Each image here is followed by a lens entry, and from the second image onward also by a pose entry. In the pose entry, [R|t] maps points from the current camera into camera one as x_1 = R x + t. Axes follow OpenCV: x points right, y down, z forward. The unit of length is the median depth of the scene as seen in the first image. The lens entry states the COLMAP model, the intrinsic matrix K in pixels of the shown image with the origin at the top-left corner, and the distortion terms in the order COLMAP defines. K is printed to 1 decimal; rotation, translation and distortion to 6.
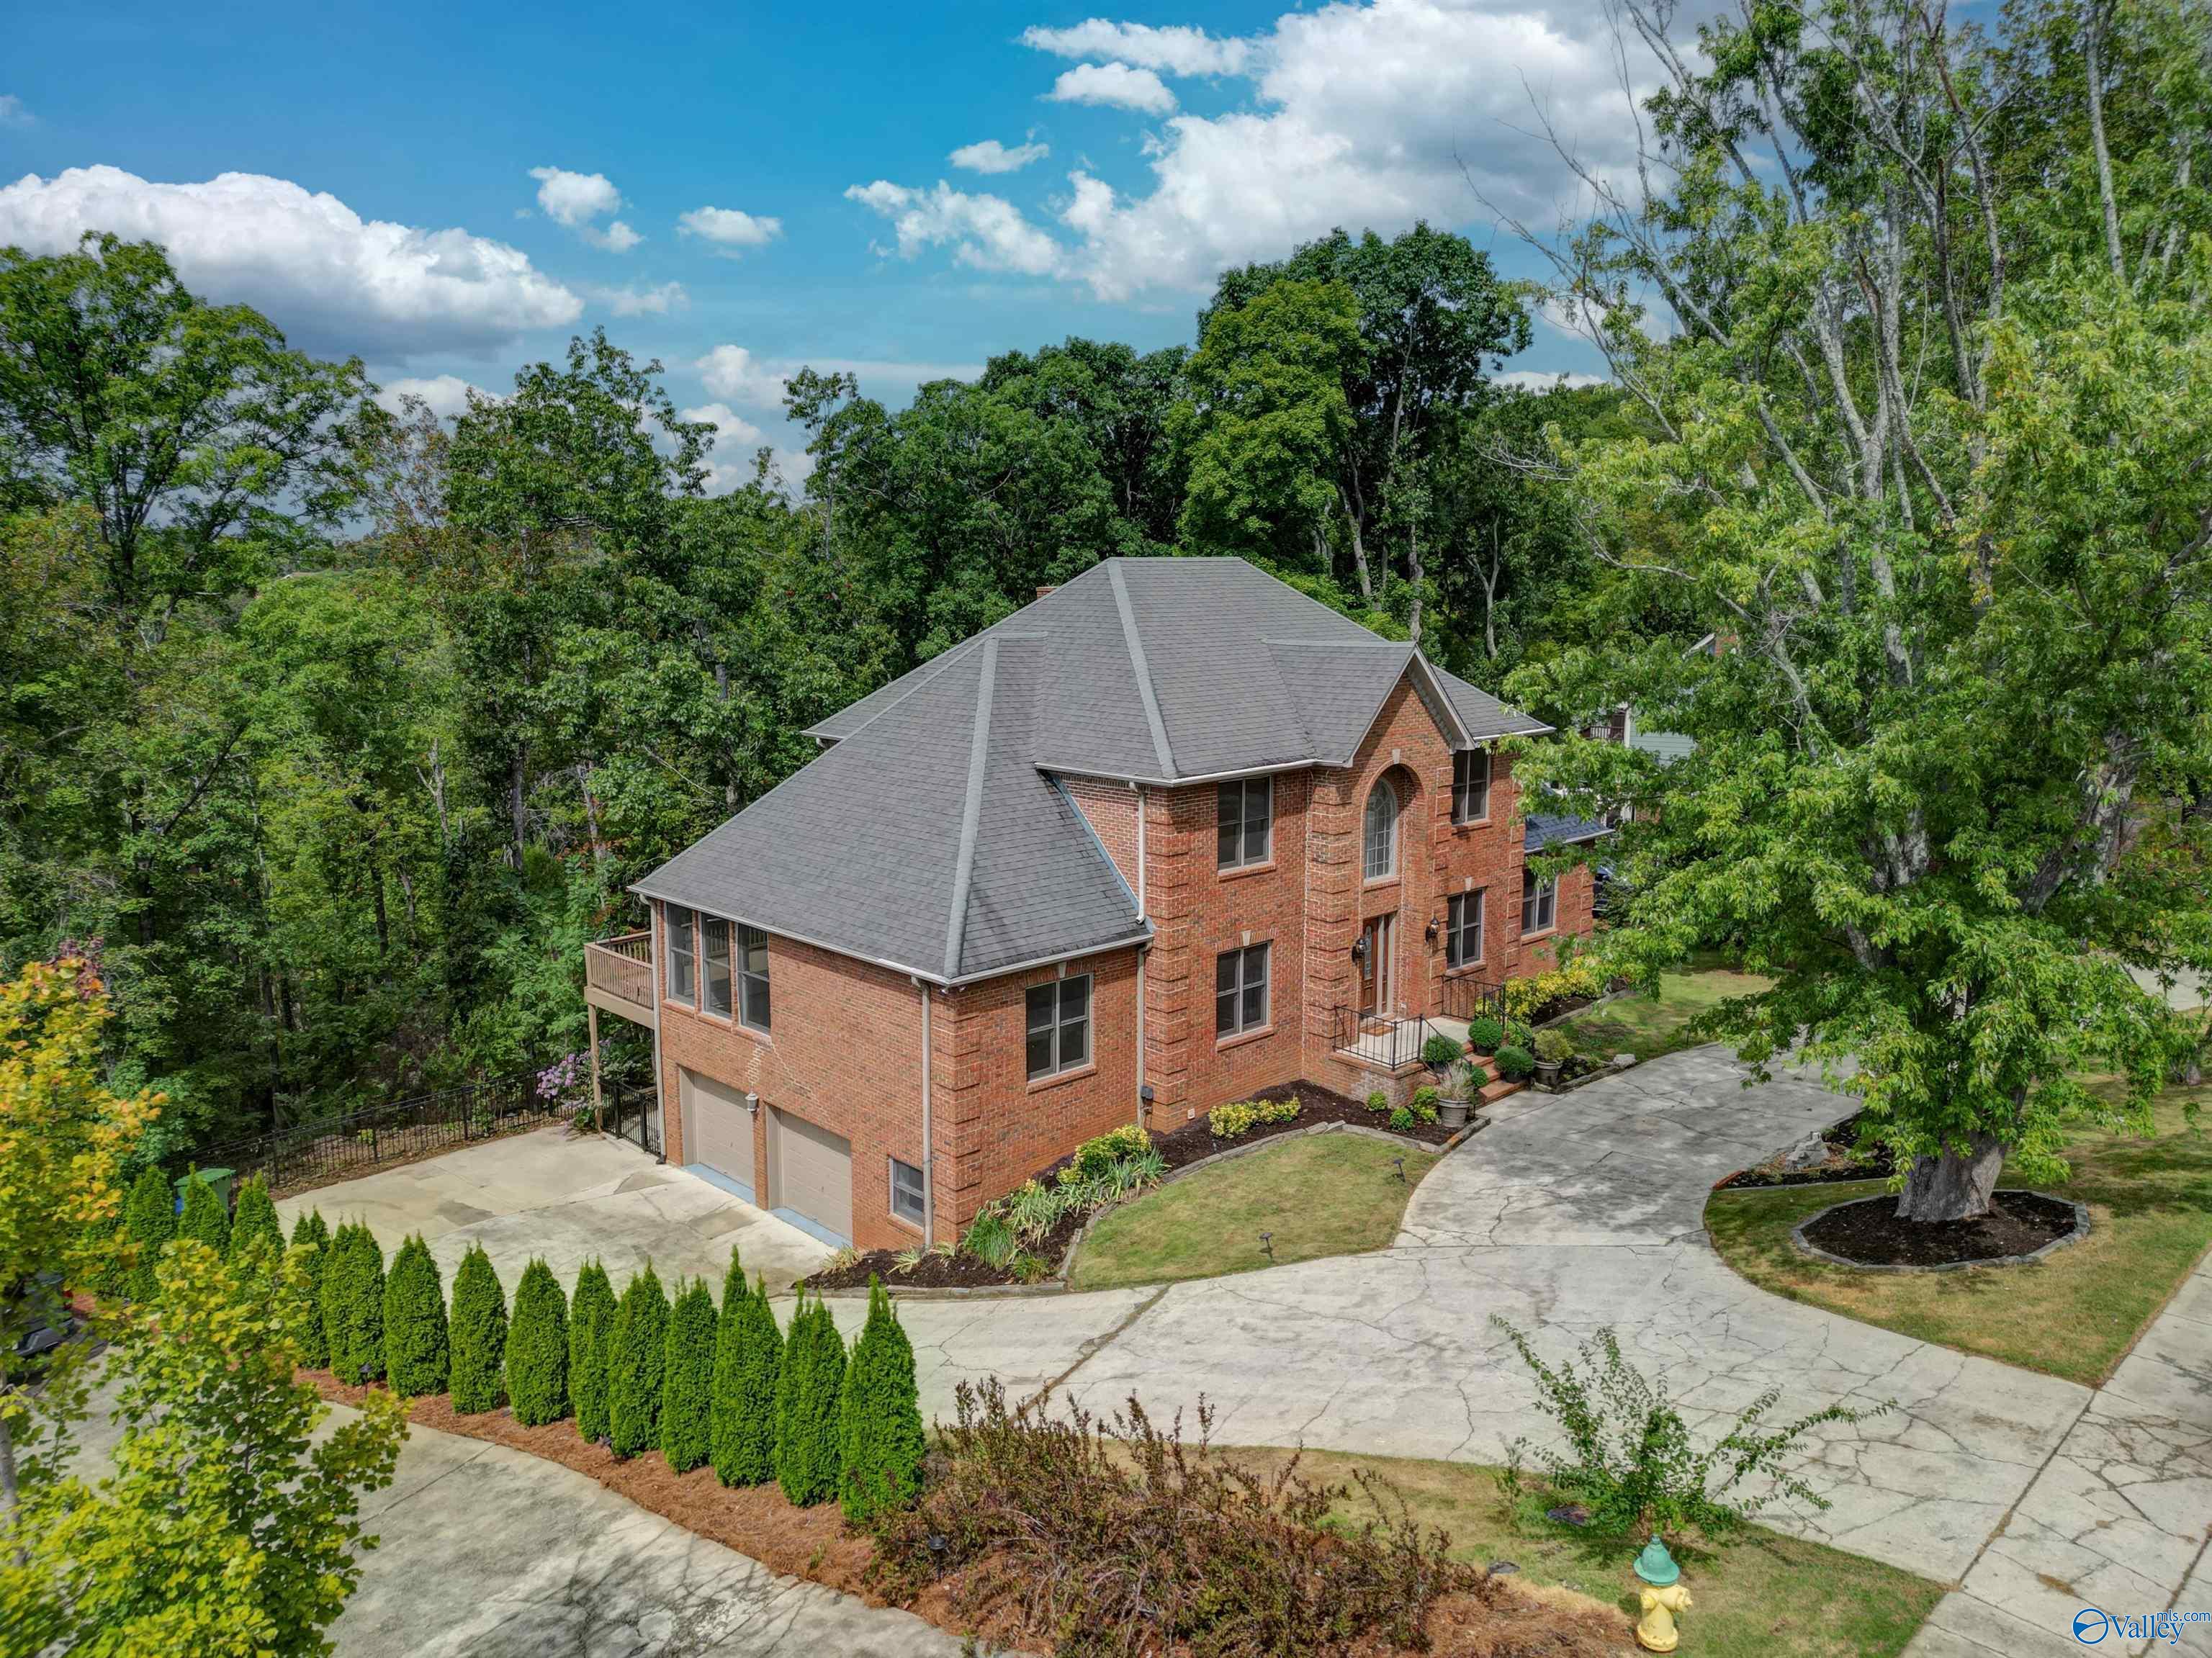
lens RADIAL K [[1575.6, 0, 1111.2], [0, 1575.6, 847.2], [0, 0, 1]] dist [0.076962, -0.084425]
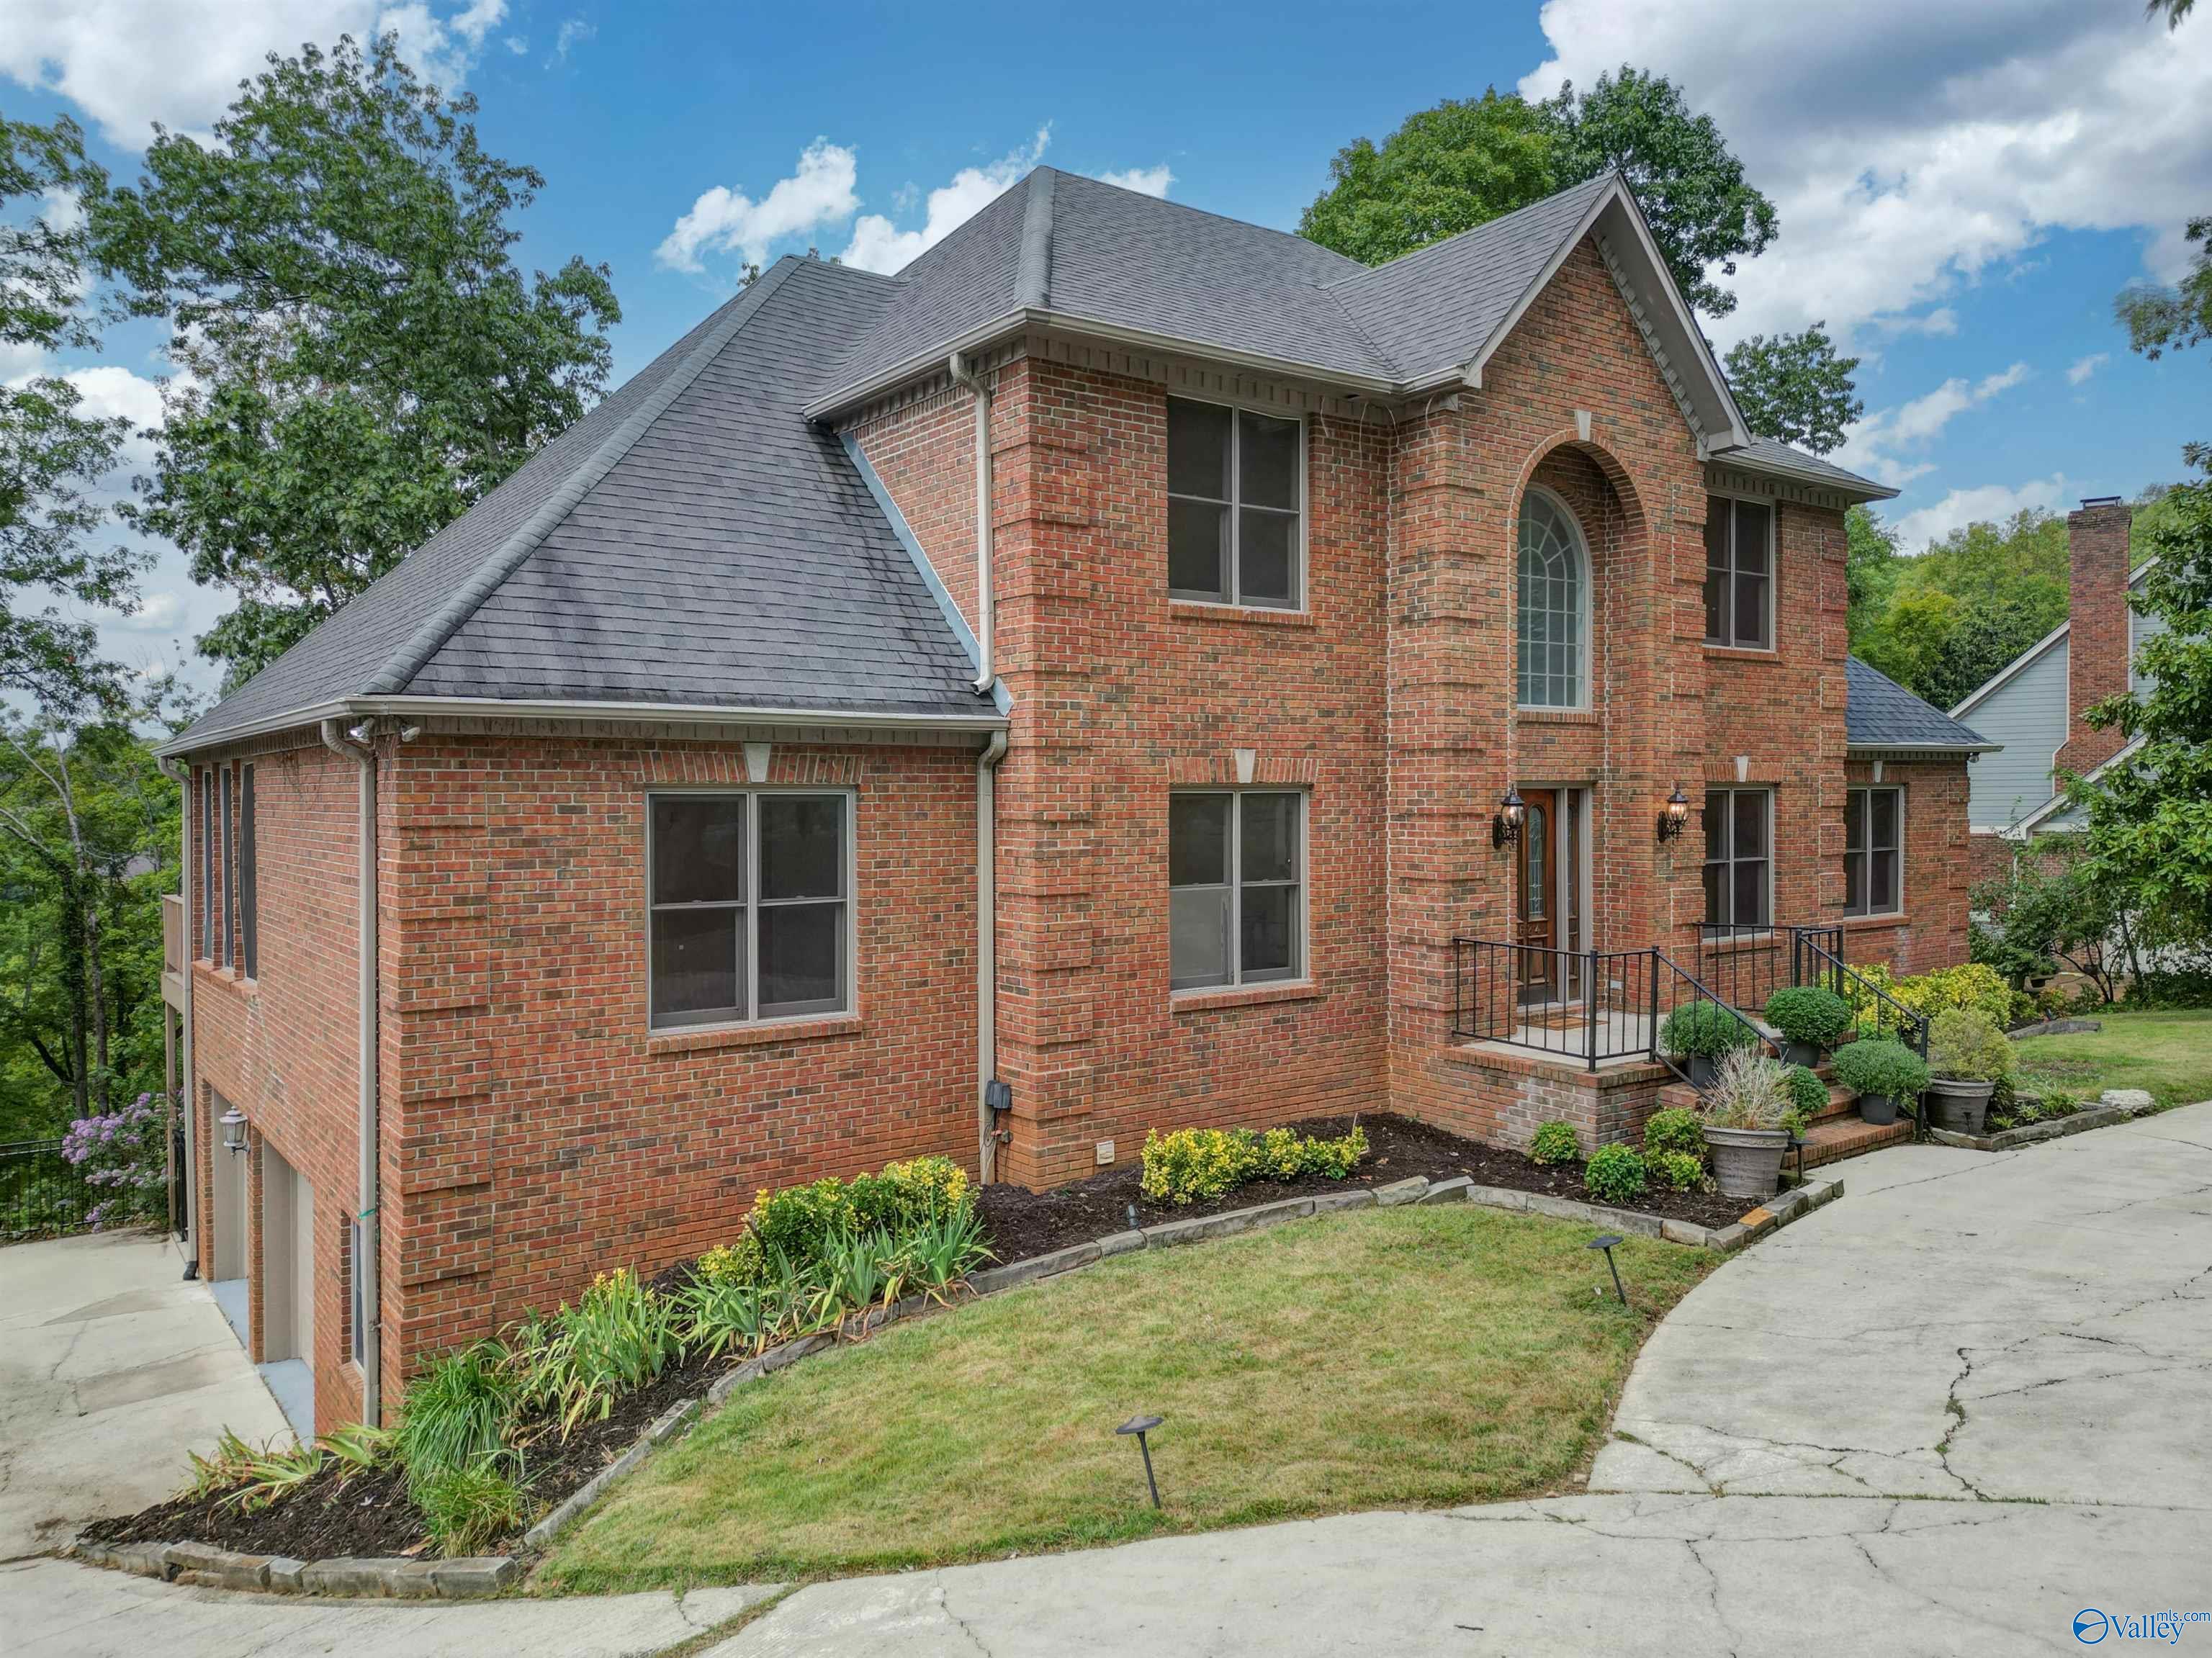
lens RADIAL K [[1575.6, 0, 1111.2], [0, 1575.6, 847.2], [0, 0, 1]] dist [0.076962, -0.084425]
pose [[0.991987, -0.002337, -0.126317, 0.106855], [-0.016042, 0.989406, -0.144283, 0.149237], [0.125316, 0.145153, 0.981441, 0.569498]]
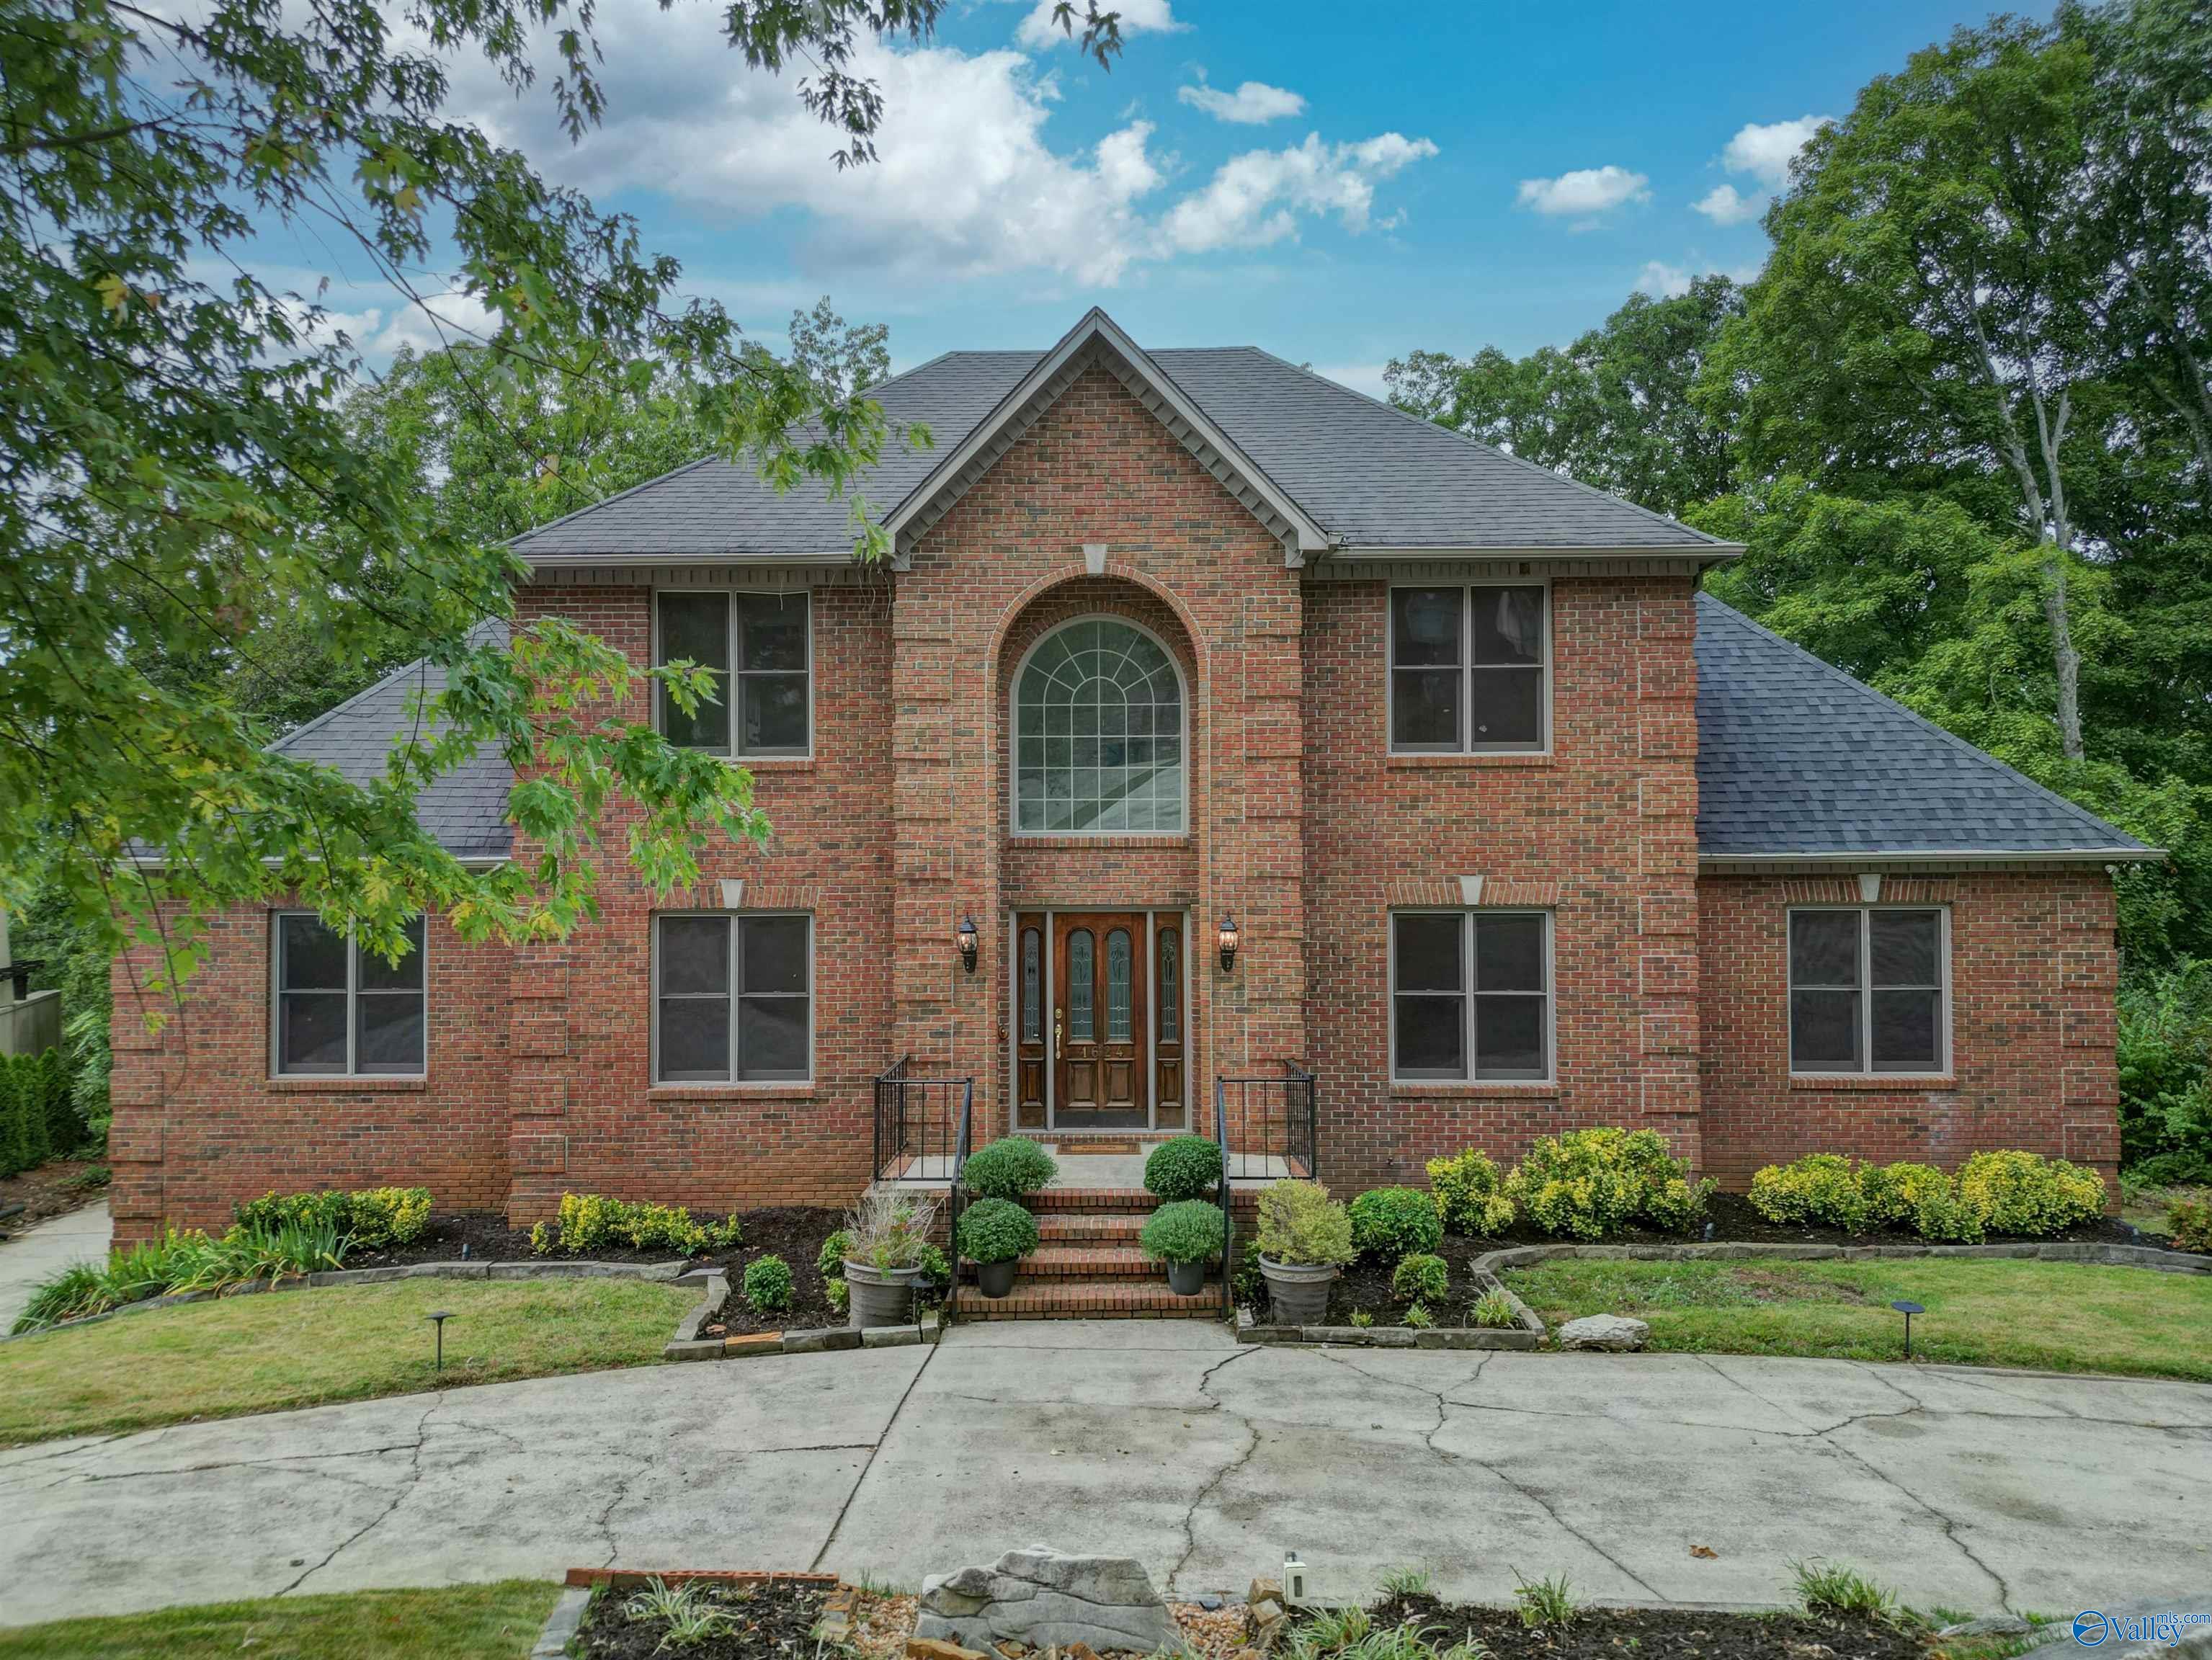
lens RADIAL K [[1629.3, 0, 1106.0], [0, 1629.3, 830.0], [0, 0, 1]] dist [0.081949, -0.103199]
pose [[0.699550, -0.009479, -0.714520, 0.577467], [-0.121260, 0.983836, -0.131771, 0.095548], [0.704220, 0.178823, 0.687093, 0.724004]]
